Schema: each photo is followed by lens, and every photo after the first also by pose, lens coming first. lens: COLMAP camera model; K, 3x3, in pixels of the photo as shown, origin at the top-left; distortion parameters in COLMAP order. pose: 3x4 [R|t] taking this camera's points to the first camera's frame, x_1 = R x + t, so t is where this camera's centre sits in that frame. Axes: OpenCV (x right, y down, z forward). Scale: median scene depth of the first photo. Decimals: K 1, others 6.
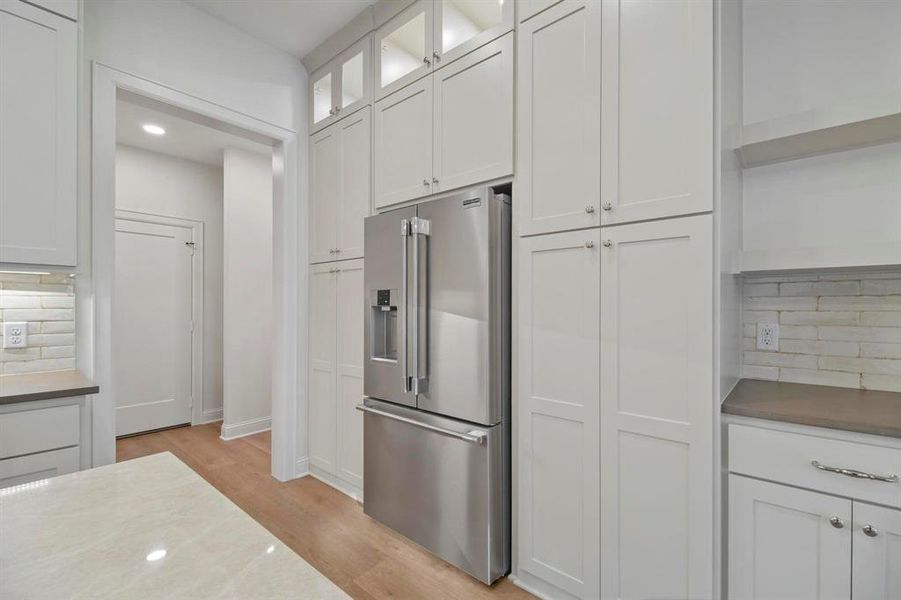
lens RADIAL K [[400.3, 0, 450.1], [0, 400.3, 304.1], [0, 0, 1]] dist [0.000498, -0.002335]
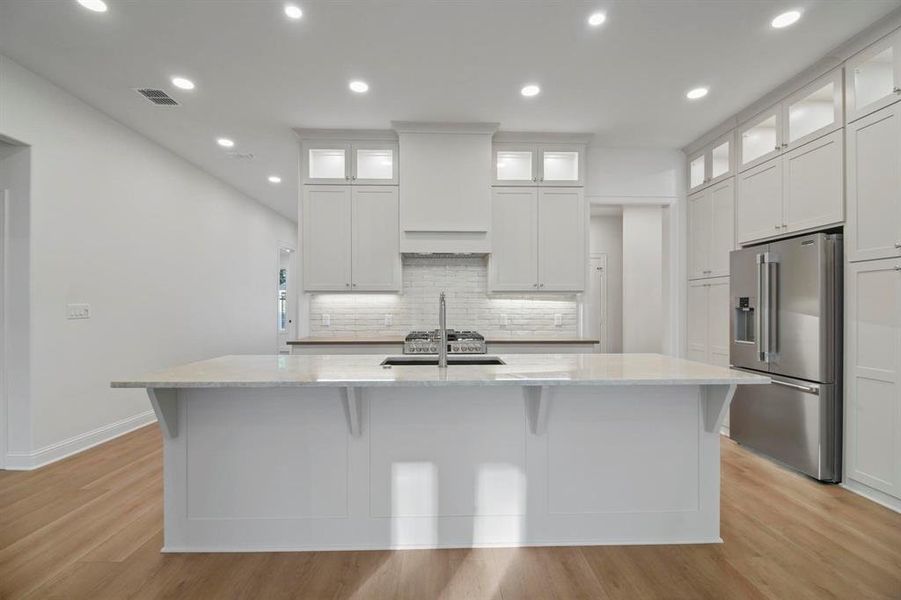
lens RADIAL K [[400.3, 0, 450.4], [0, 400.3, 306.9], [0, 0, 1]] dist [0.000498, -0.002335]
pose [[0.671583, -0.002379, -0.740925, 0.223695], [0.001604, 0.999997, -0.001756, 0.002293], [0.740927, -0.000009, 0.671585, -0.912615]]
